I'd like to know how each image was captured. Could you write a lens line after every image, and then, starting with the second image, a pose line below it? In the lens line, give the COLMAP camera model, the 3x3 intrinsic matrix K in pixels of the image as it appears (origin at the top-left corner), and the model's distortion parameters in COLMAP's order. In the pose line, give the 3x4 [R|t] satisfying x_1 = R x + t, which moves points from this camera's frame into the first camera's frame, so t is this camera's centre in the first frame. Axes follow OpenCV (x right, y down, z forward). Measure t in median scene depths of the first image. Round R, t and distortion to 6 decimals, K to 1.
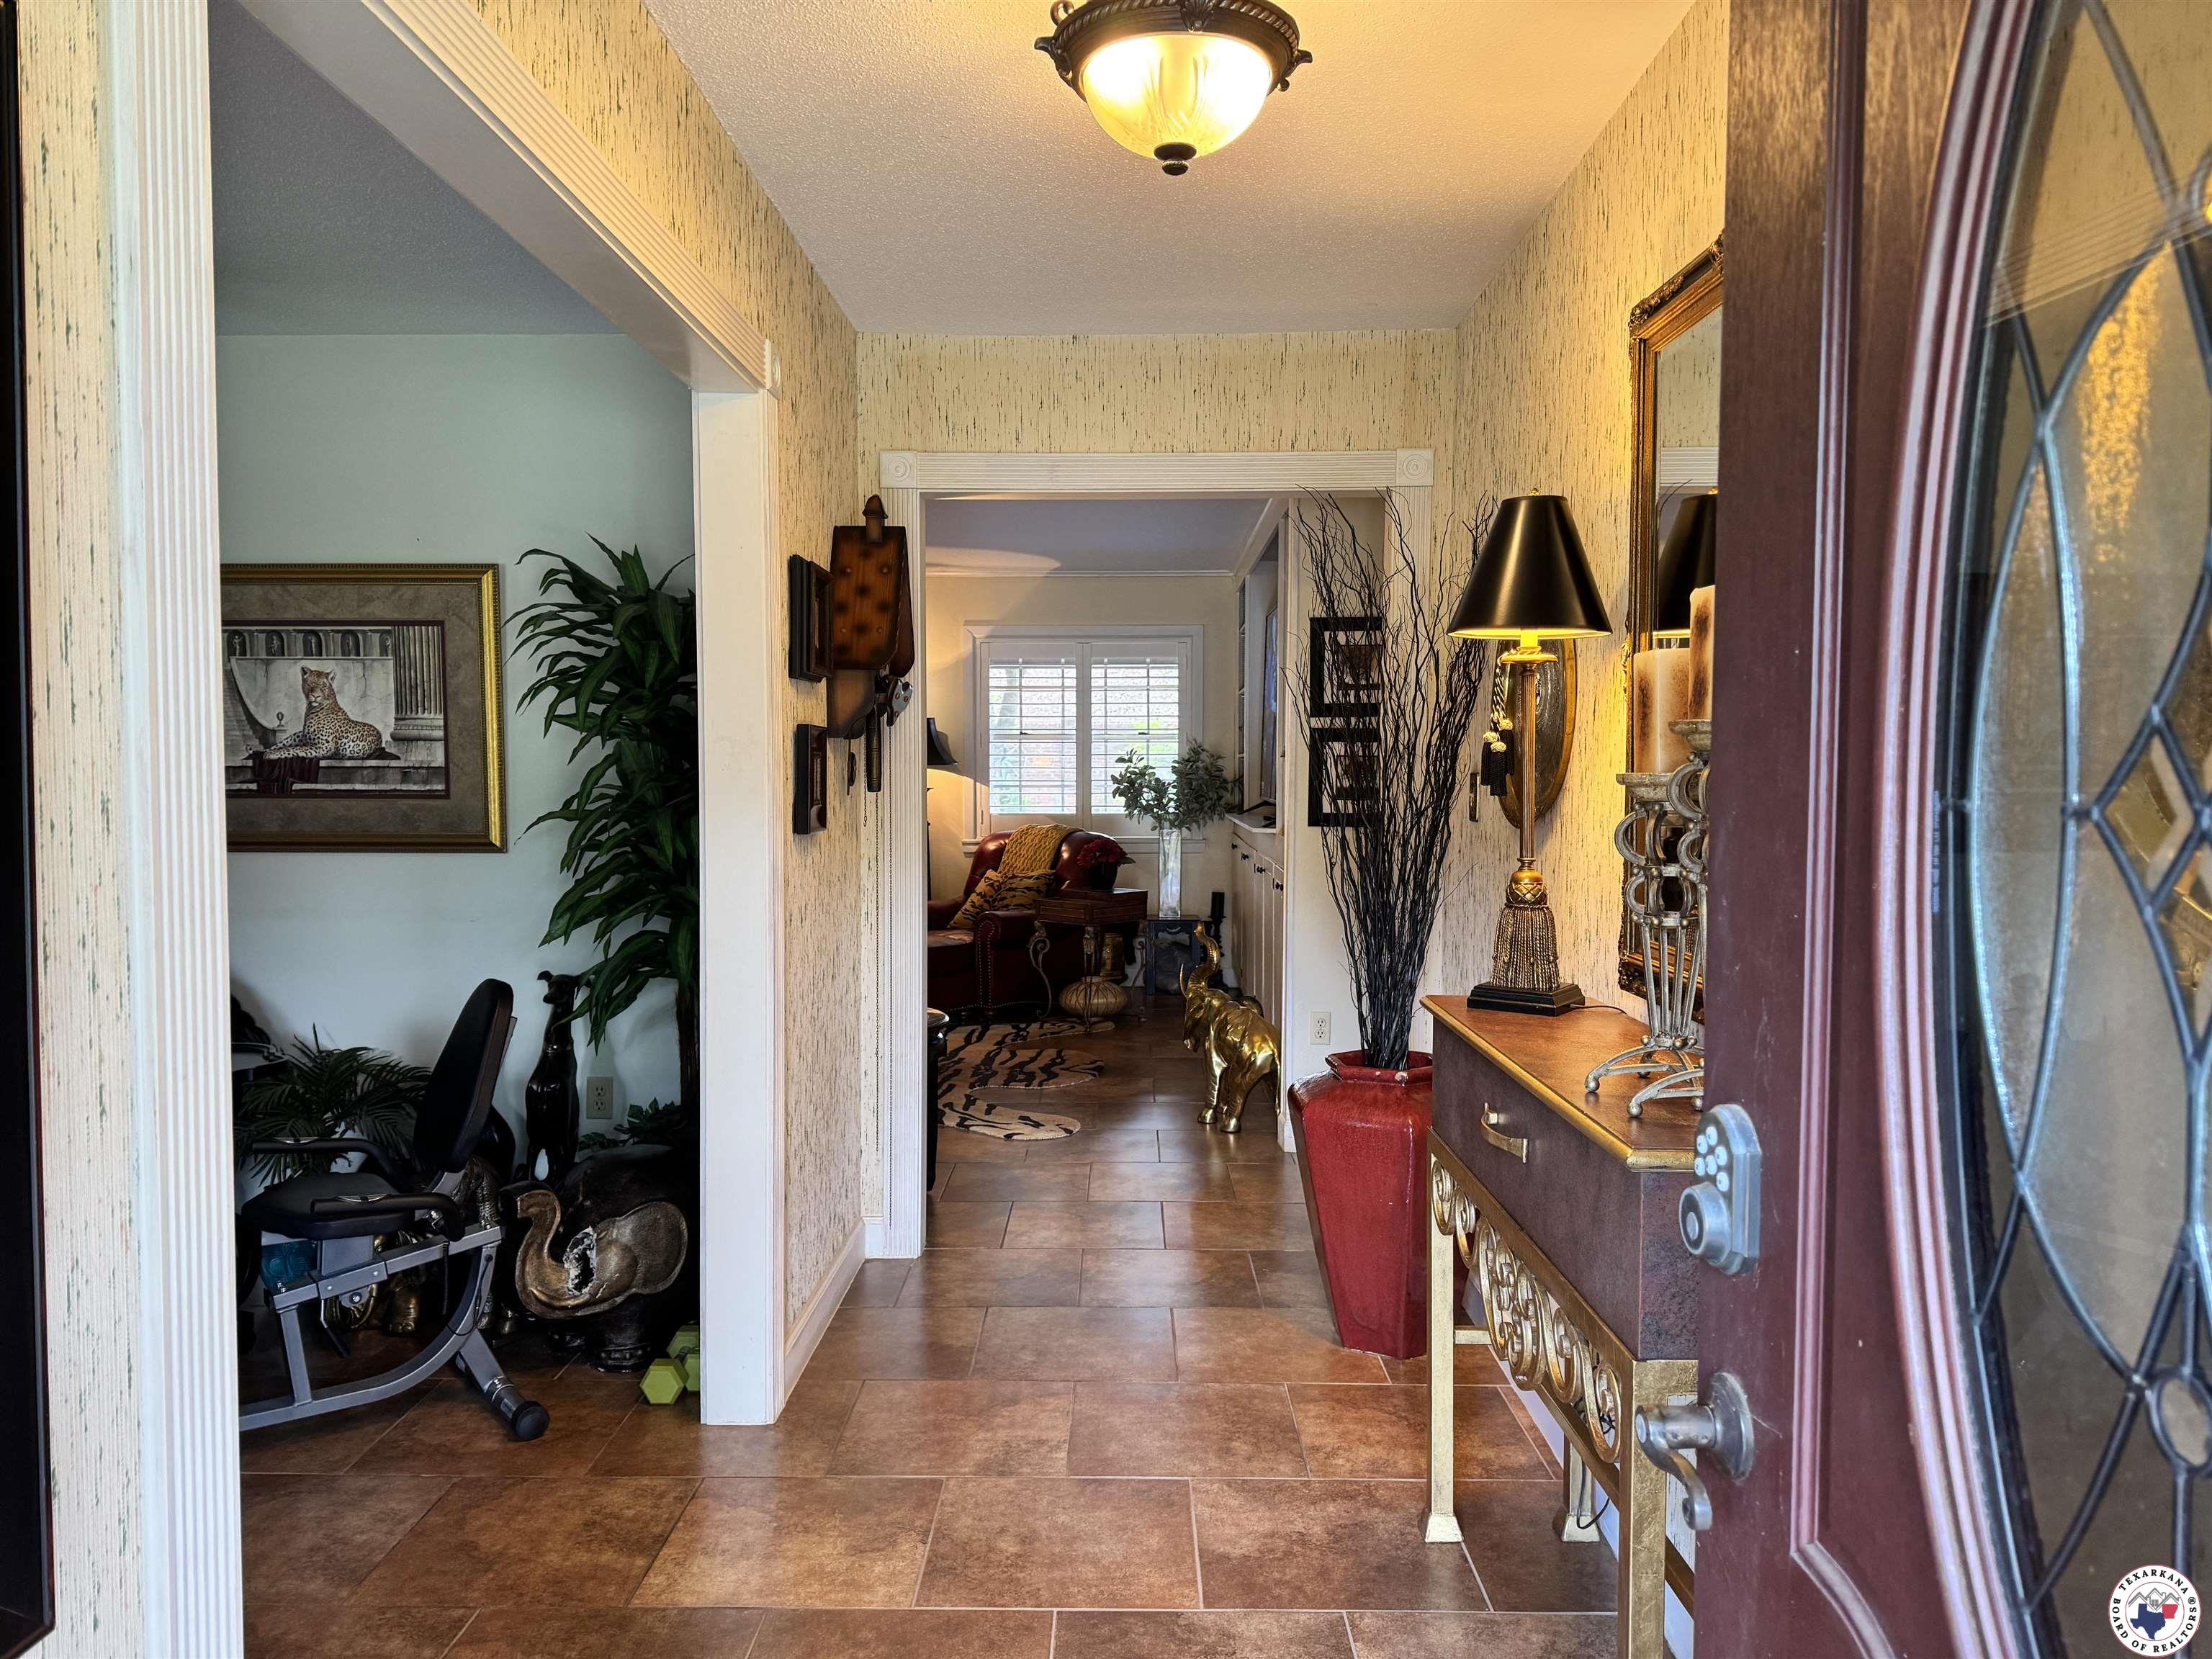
lens RADIAL K [[1538.3, 0, 1106.0], [0, 1538.3, 829.5], [0, 0, 1]] dist [0.161770, -0.302940]
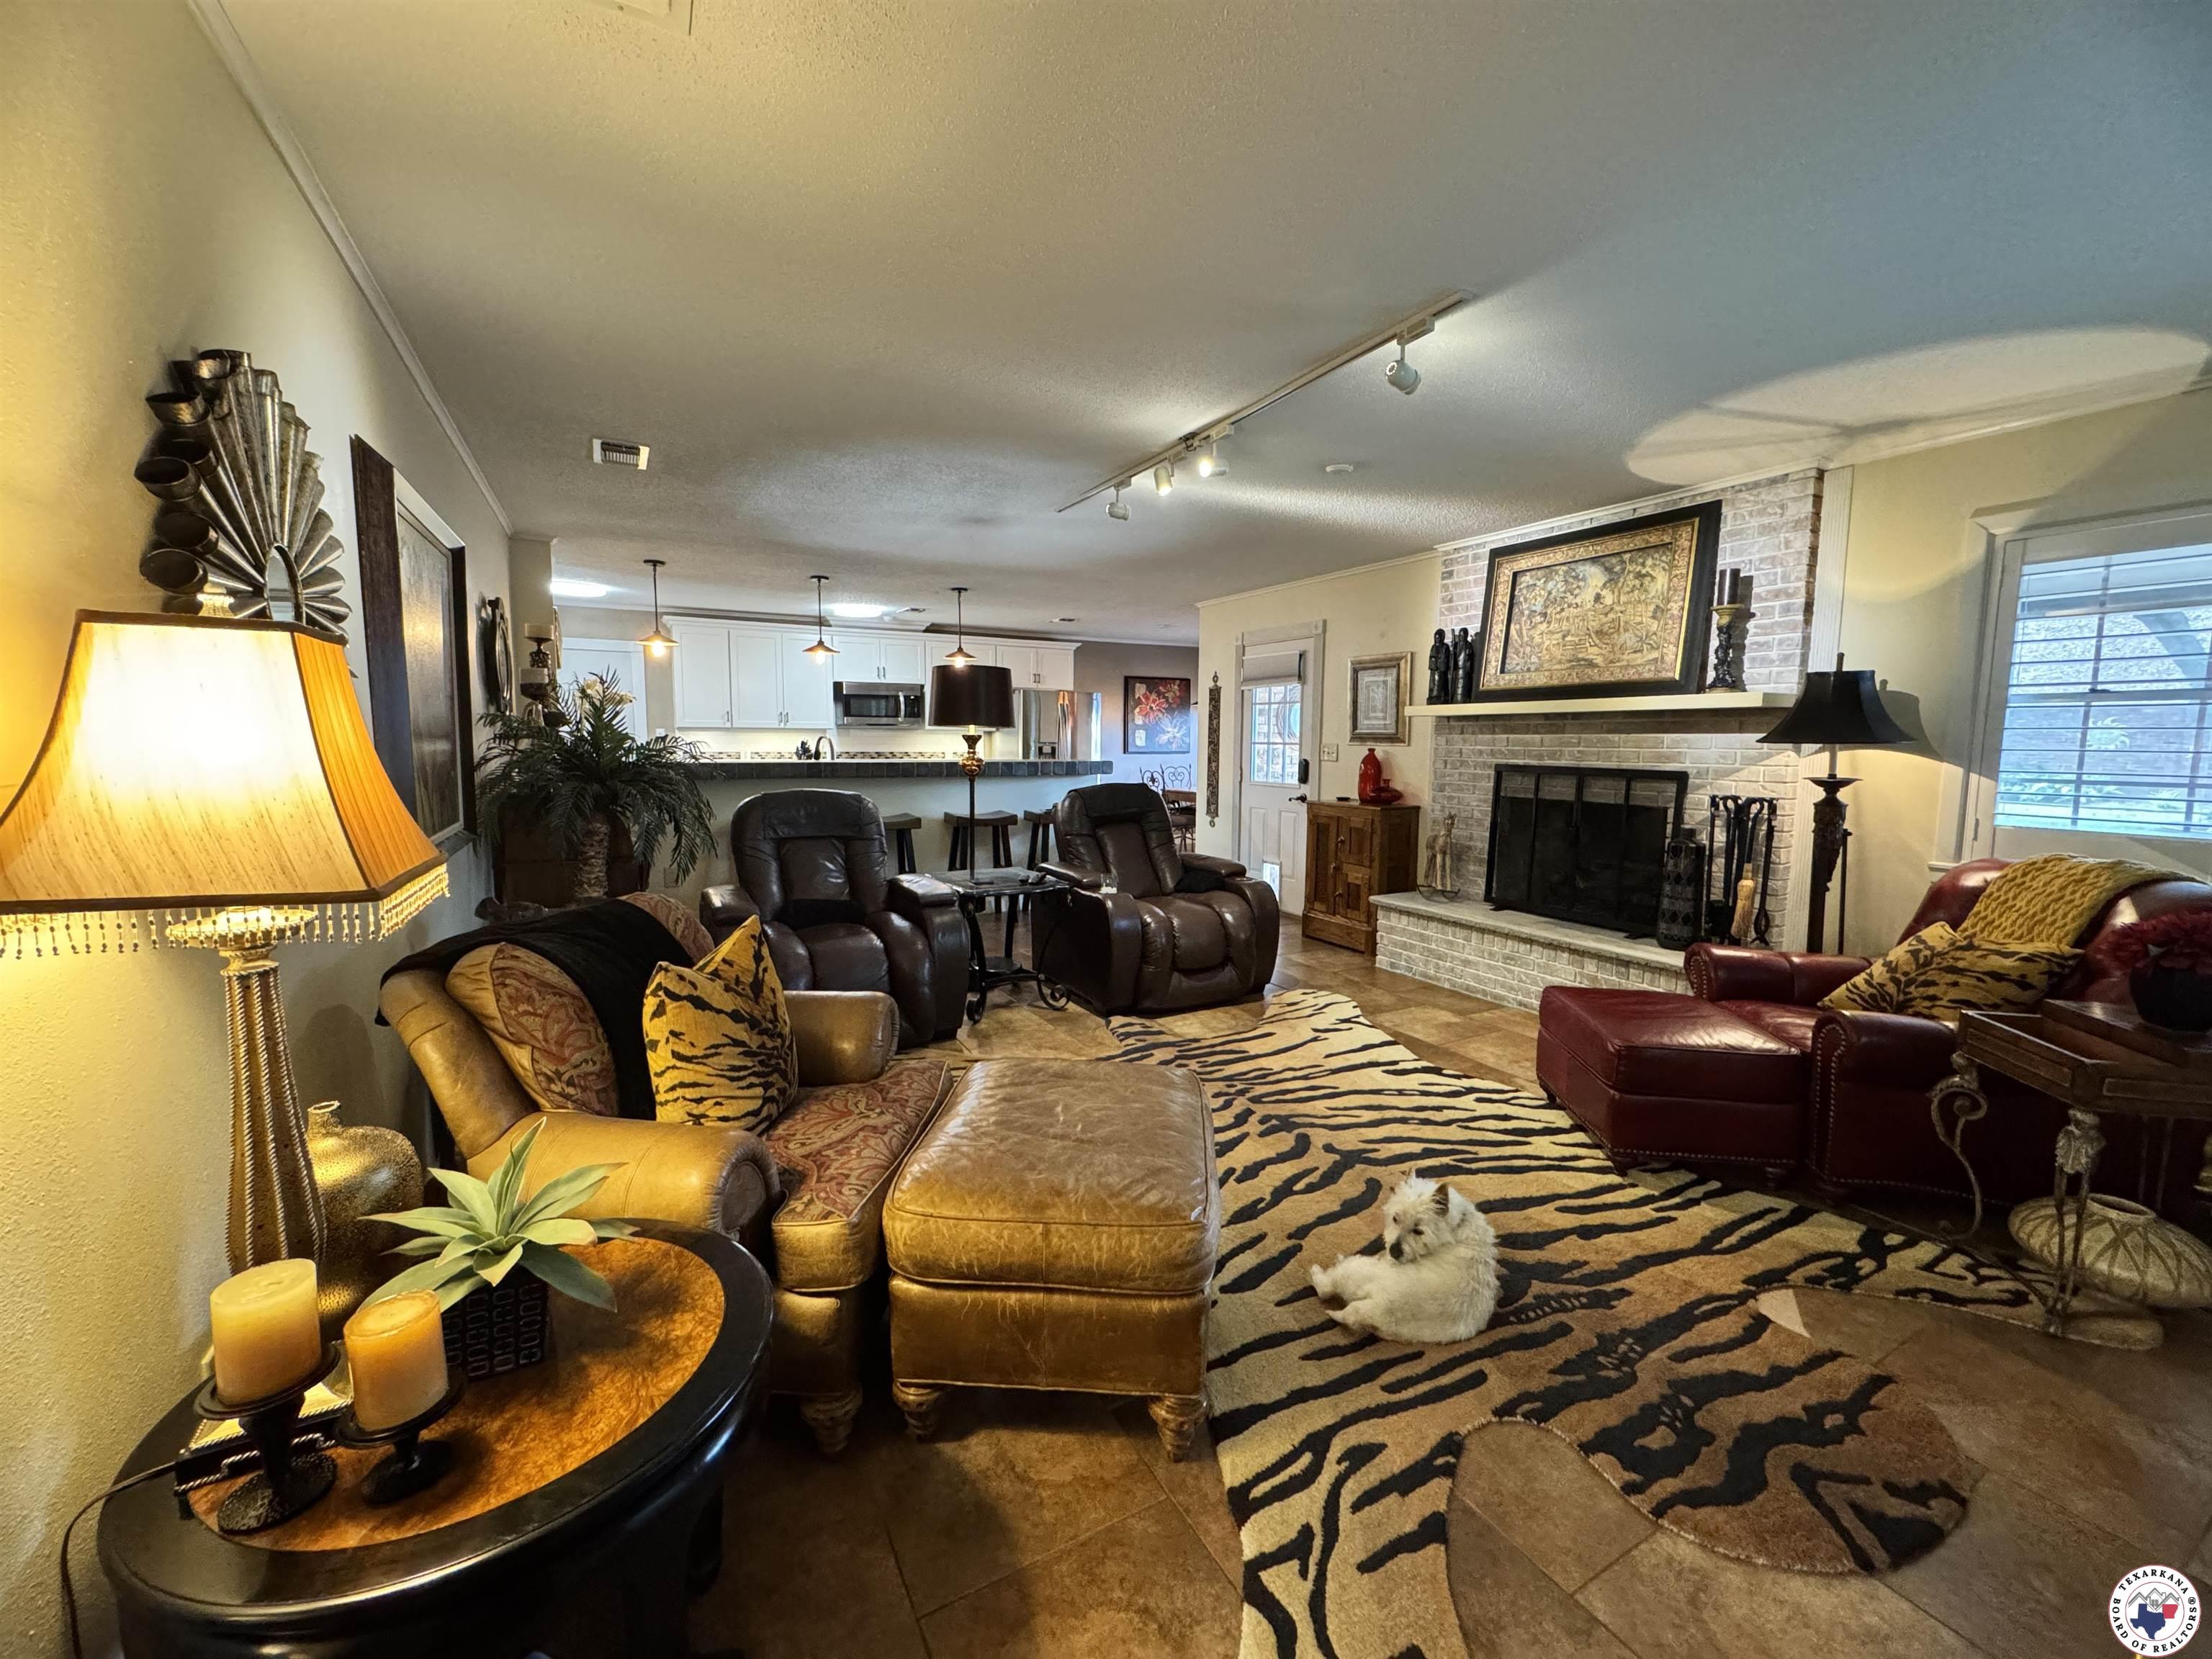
lens RADIAL K [[881.2, 0, 1107.9], [0, 881.2, 821.5], [0, 0, 1]] dist [-0.001697, 0.000721]
pose [[0.489397, 0.082150, -0.868183, 0.056021], [-0.043804, 0.996612, 0.069610, -0.021277], [0.870960, 0.003963, 0.491338, 0.535401]]
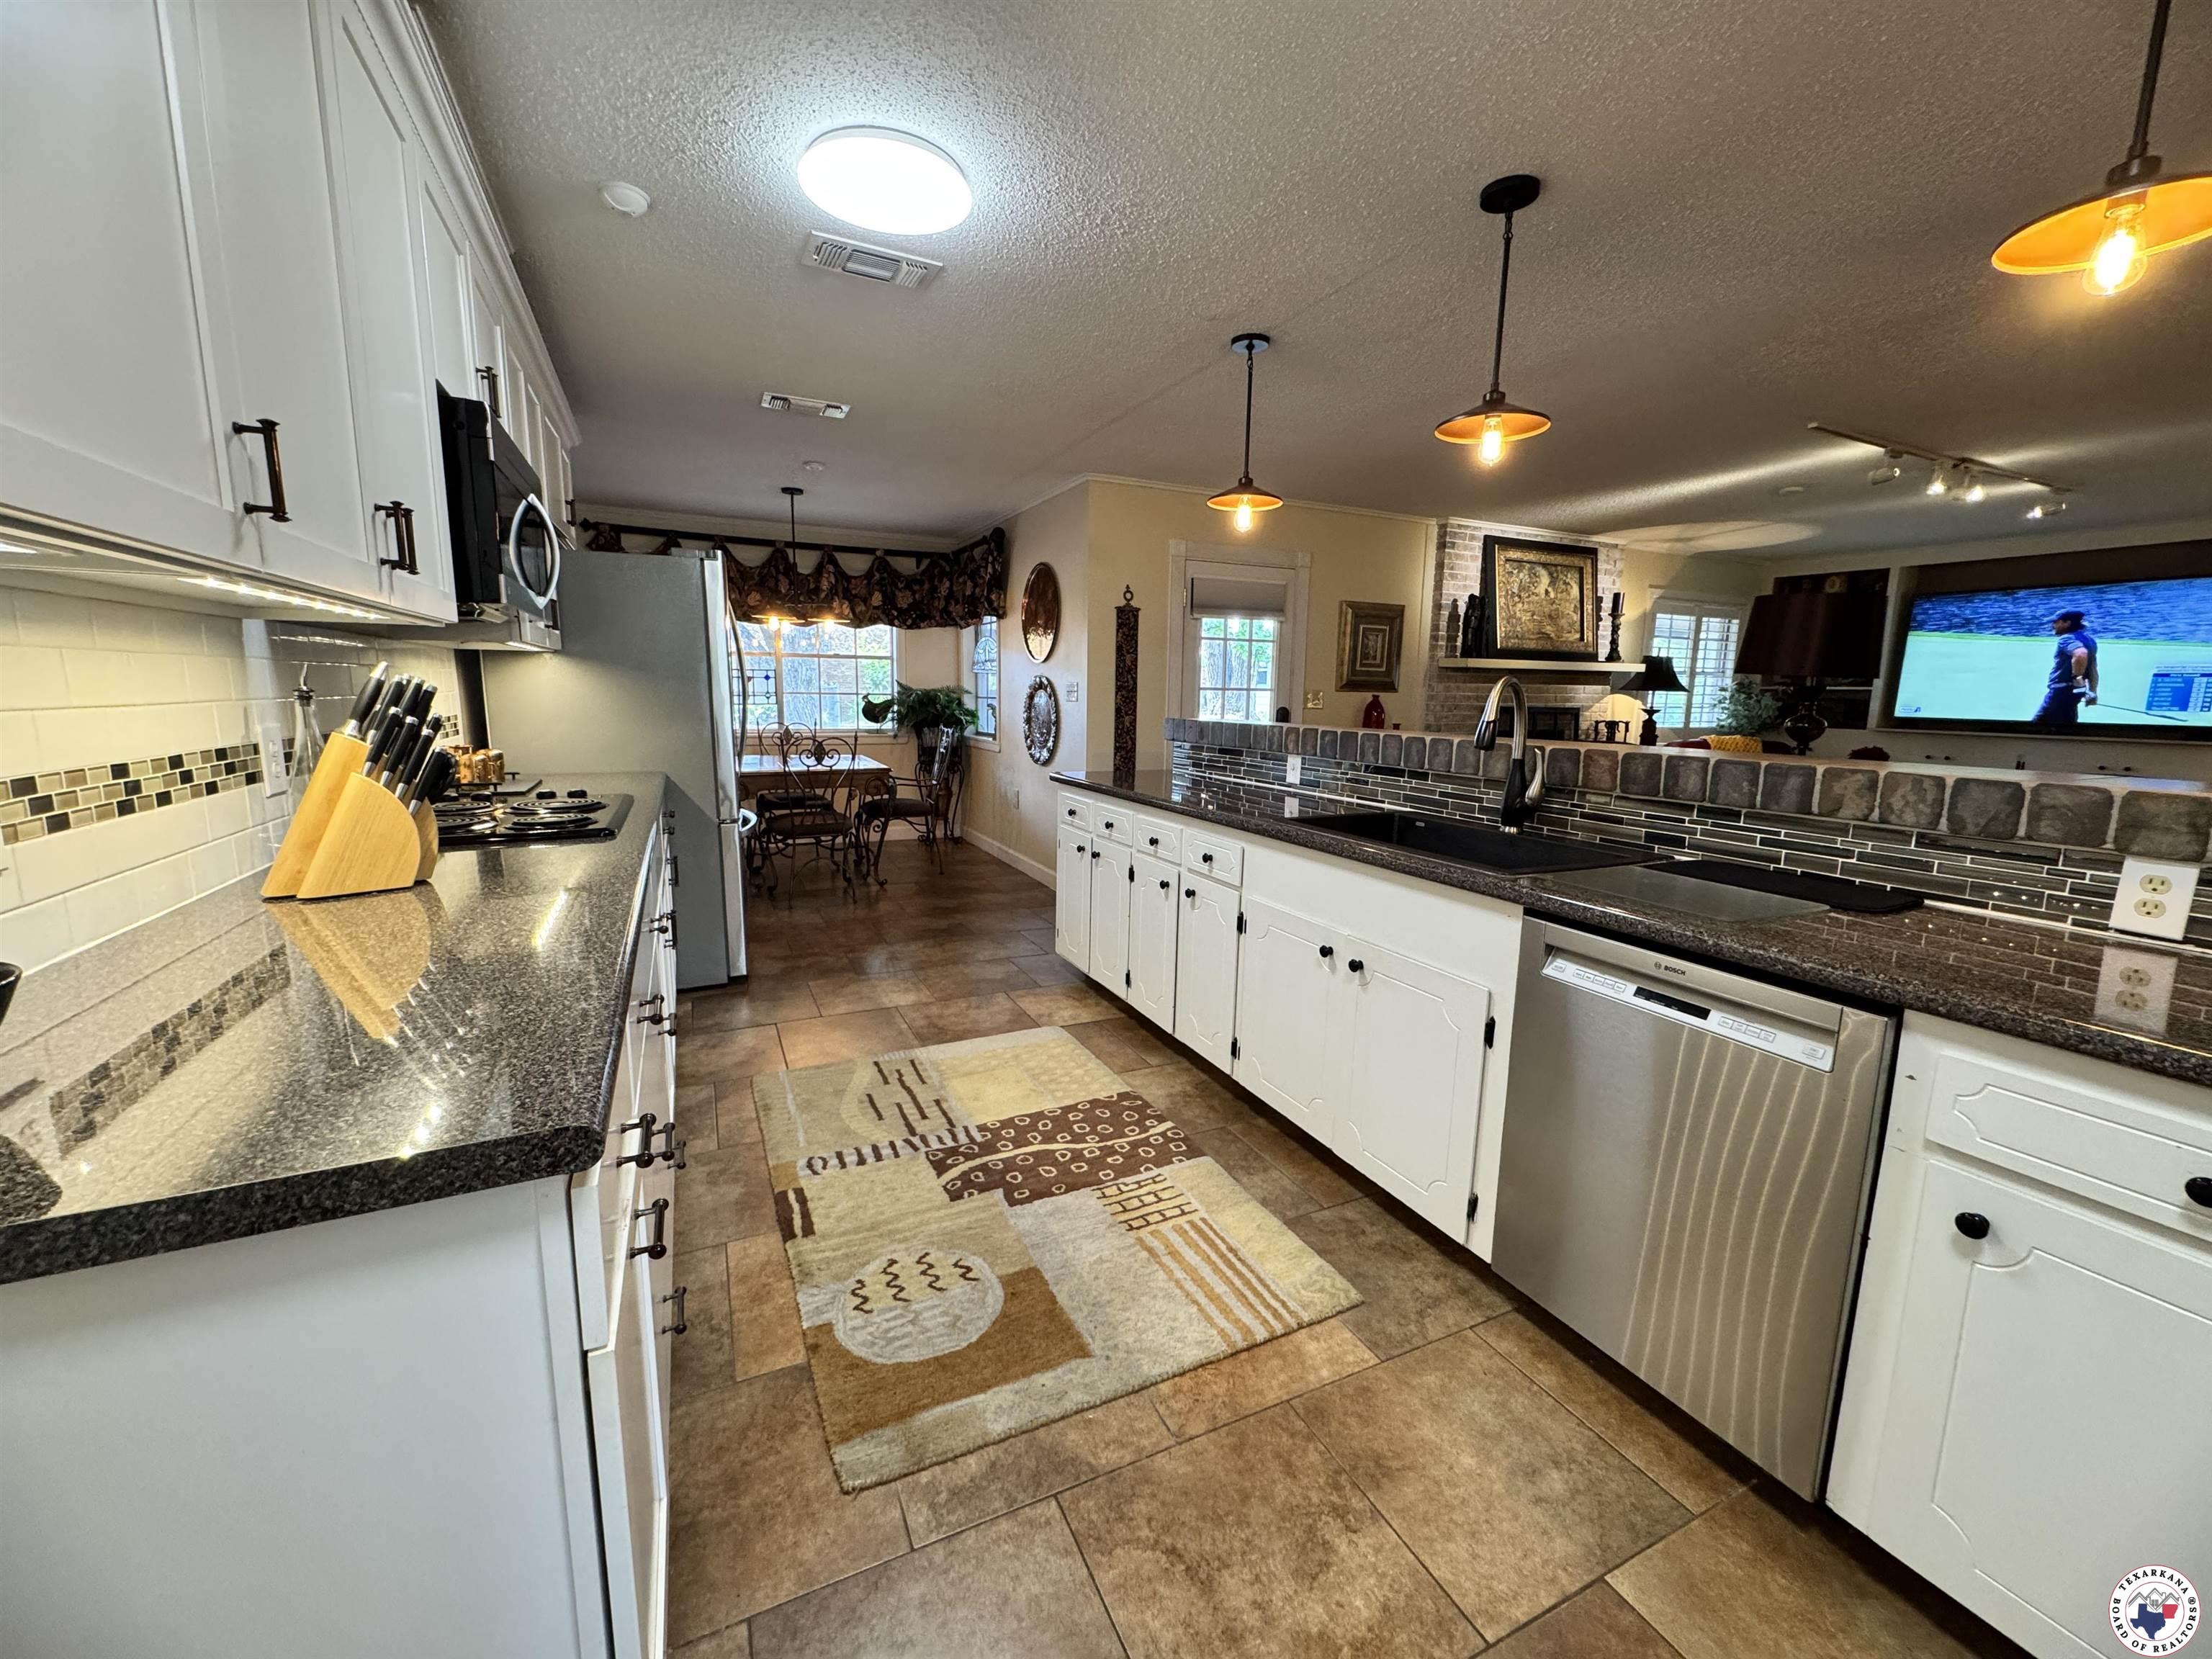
lens RADIAL K [[881.2, 0, 1107.9], [0, 881.2, 821.5], [0, 0, 1]] dist [-0.001697, 0.000721]
pose [[0.895776, -0.057713, 0.440743, -0.908822], [0.007312, 0.993315, 0.115207, -0.021516], [-0.444446, -0.099976, 0.890209, 0.507728]]
